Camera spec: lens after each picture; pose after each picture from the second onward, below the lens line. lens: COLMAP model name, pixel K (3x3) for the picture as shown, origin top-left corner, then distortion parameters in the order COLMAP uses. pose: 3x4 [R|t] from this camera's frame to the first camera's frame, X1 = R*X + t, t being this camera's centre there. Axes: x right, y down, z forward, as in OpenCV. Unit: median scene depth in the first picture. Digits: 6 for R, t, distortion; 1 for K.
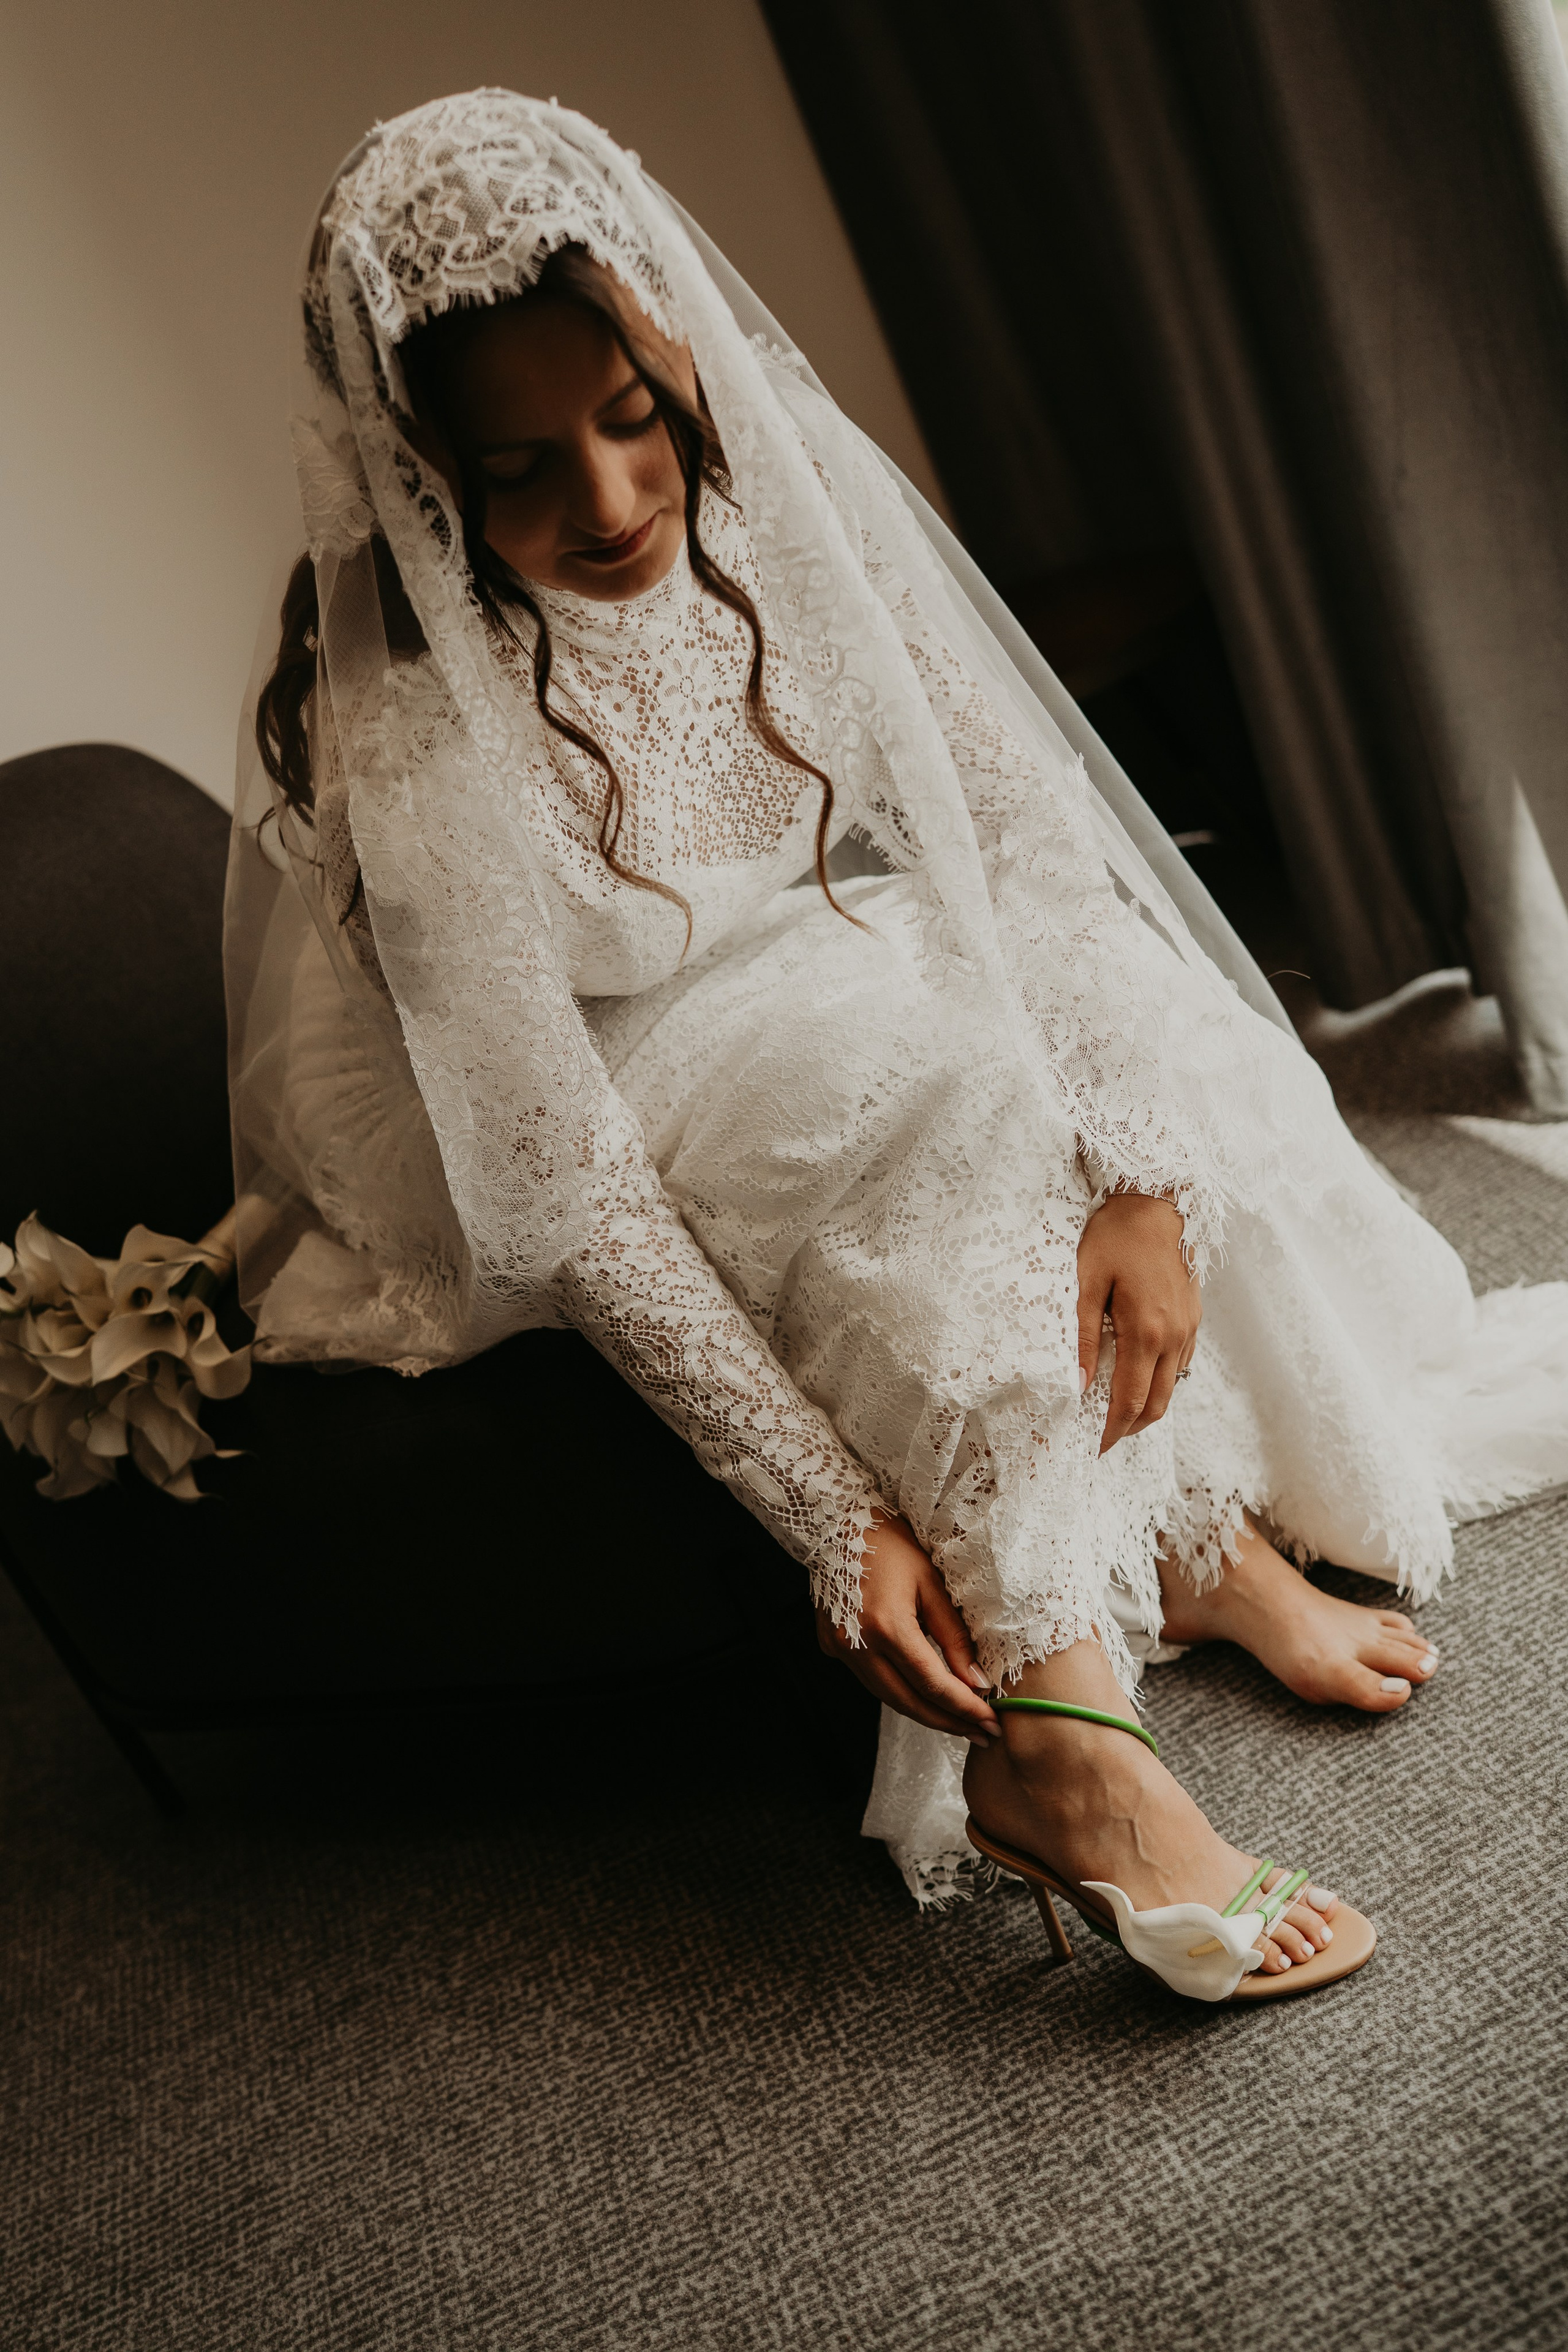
lens RADIAL K [[2122.2, 0, 765.6], [0, 2122.2, 1166.3], [0, 0, 1]] dist [-0.138038, 0.158535]
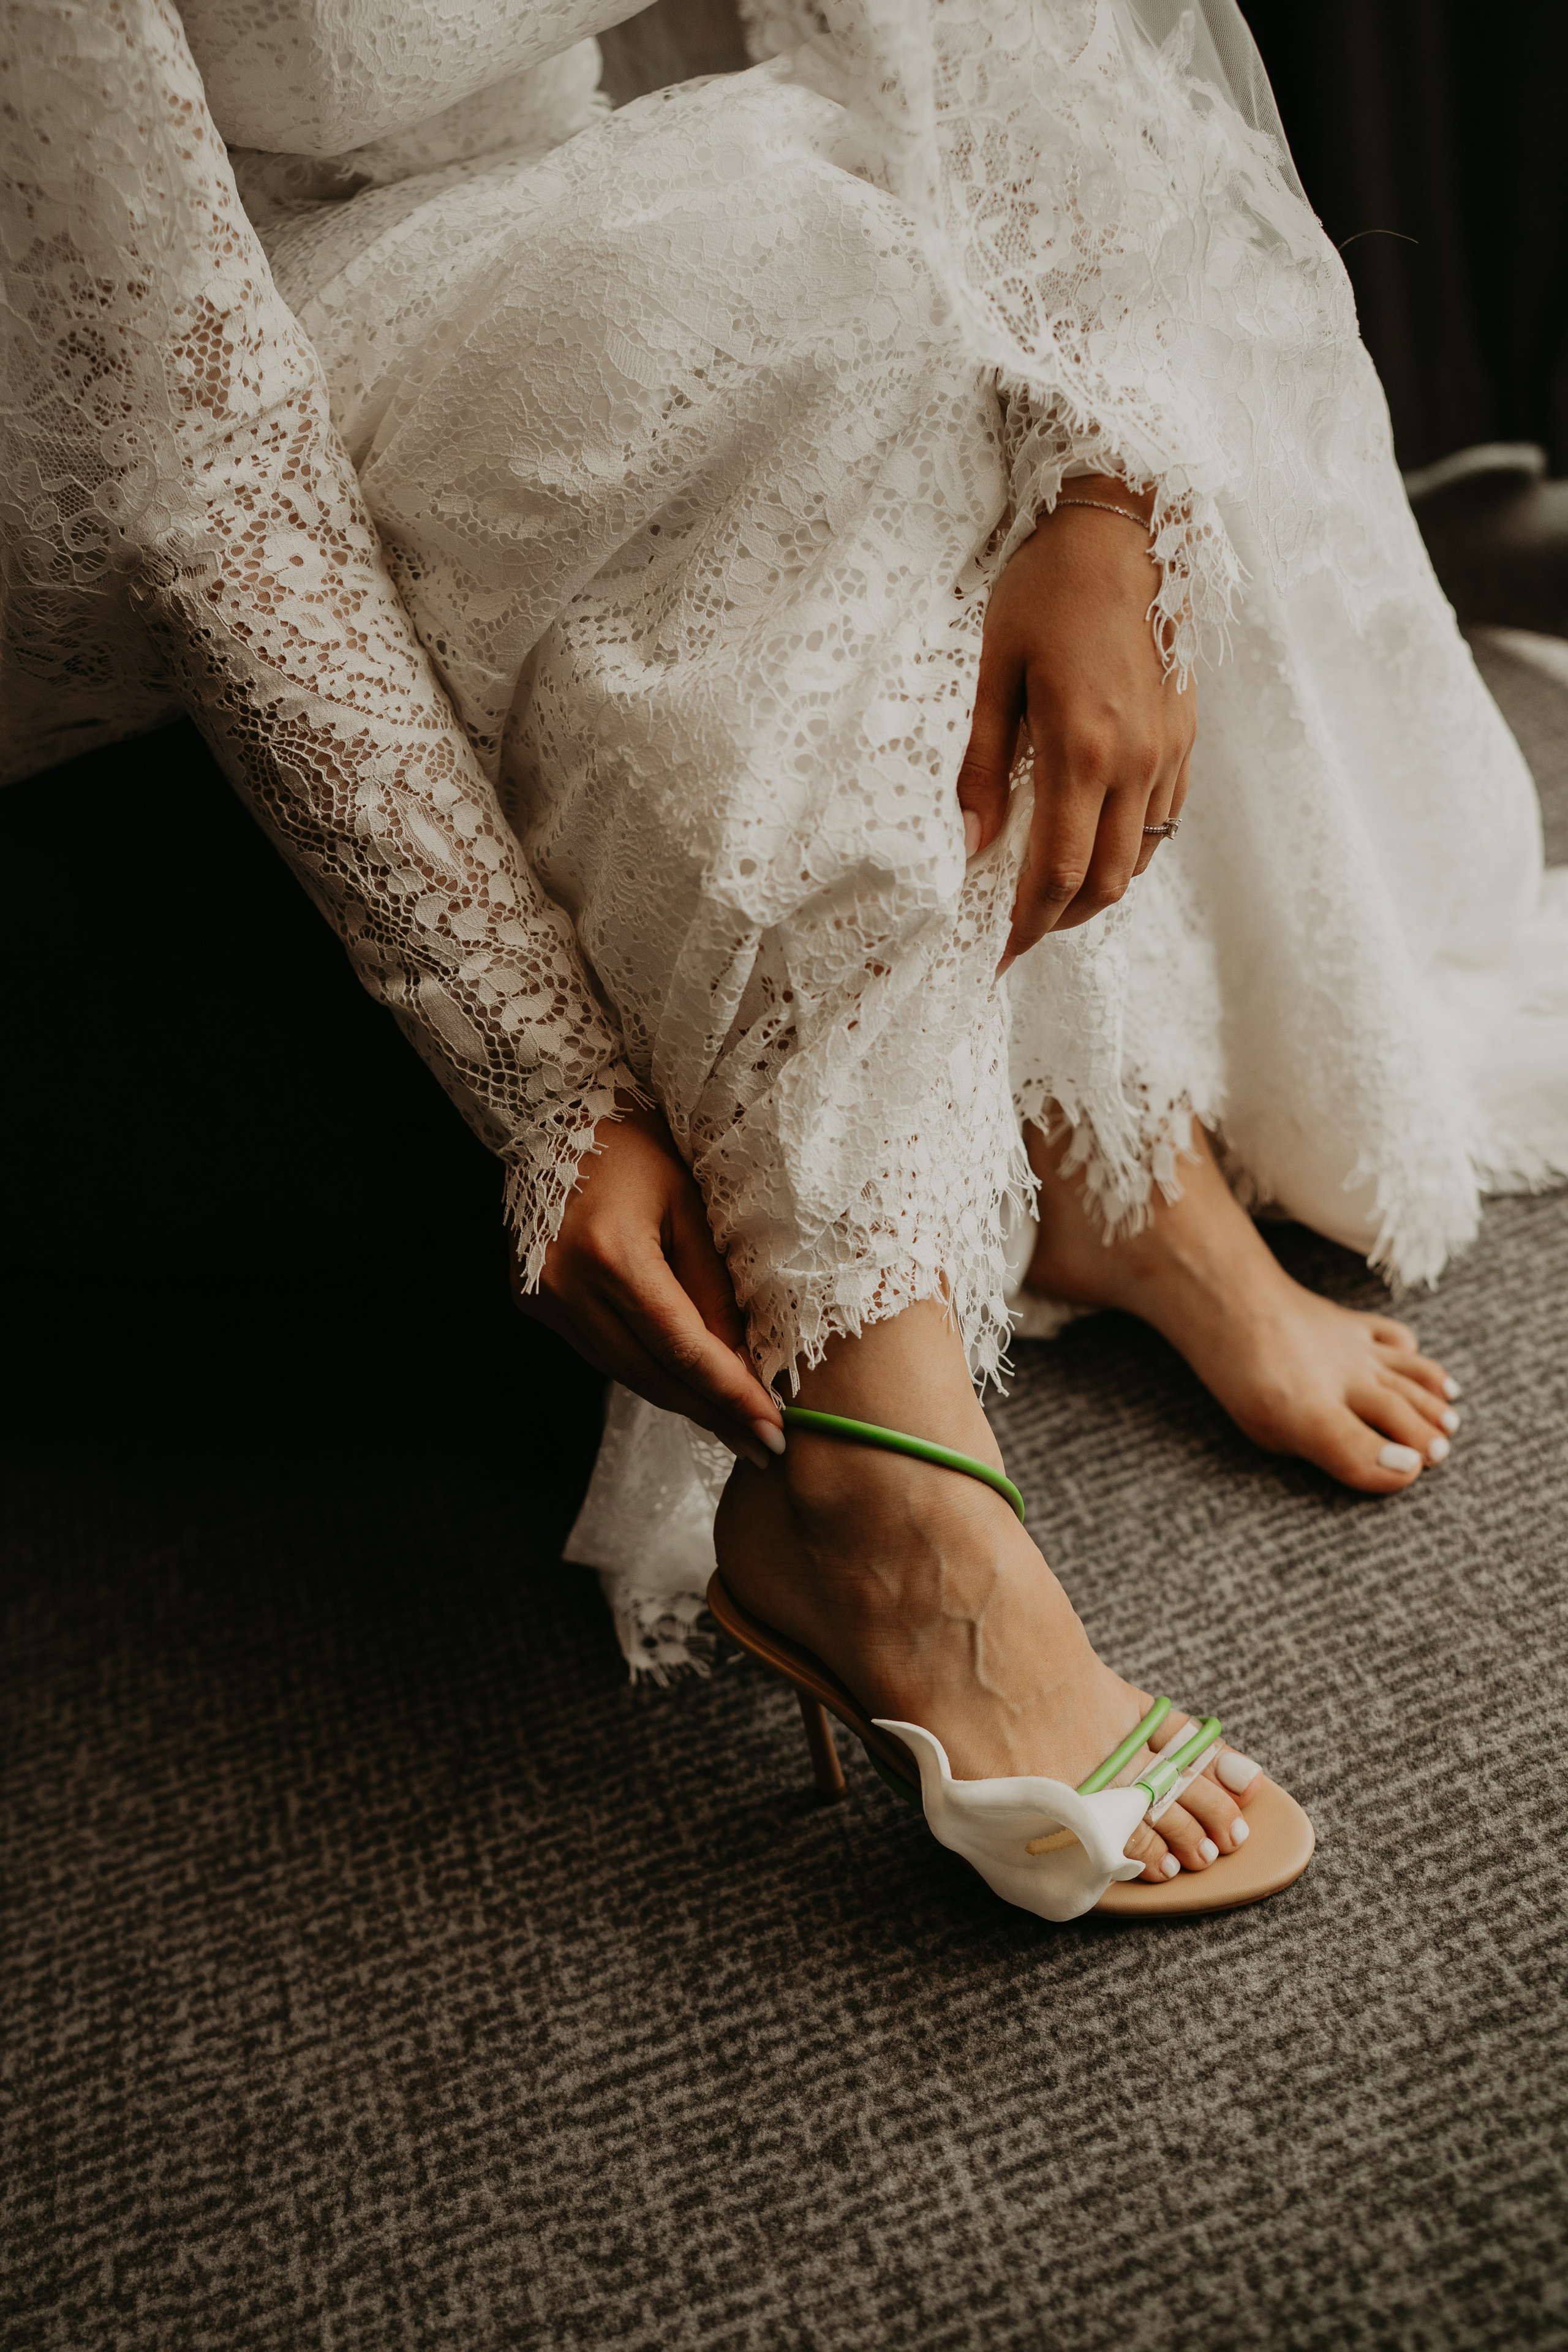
lens RADIAL K [[2122.2, 0, 765.6], [0, 2122.2, 1166.3], [0, 0, 1]] dist [-0.138038, 0.158535]
pose [[0.990959, 0.106332, 0.081819, 0.050495], [-0.122394, 0.966258, 0.226637, 0.042622], [-0.054960, -0.234603, 0.970536, 0.434920]]
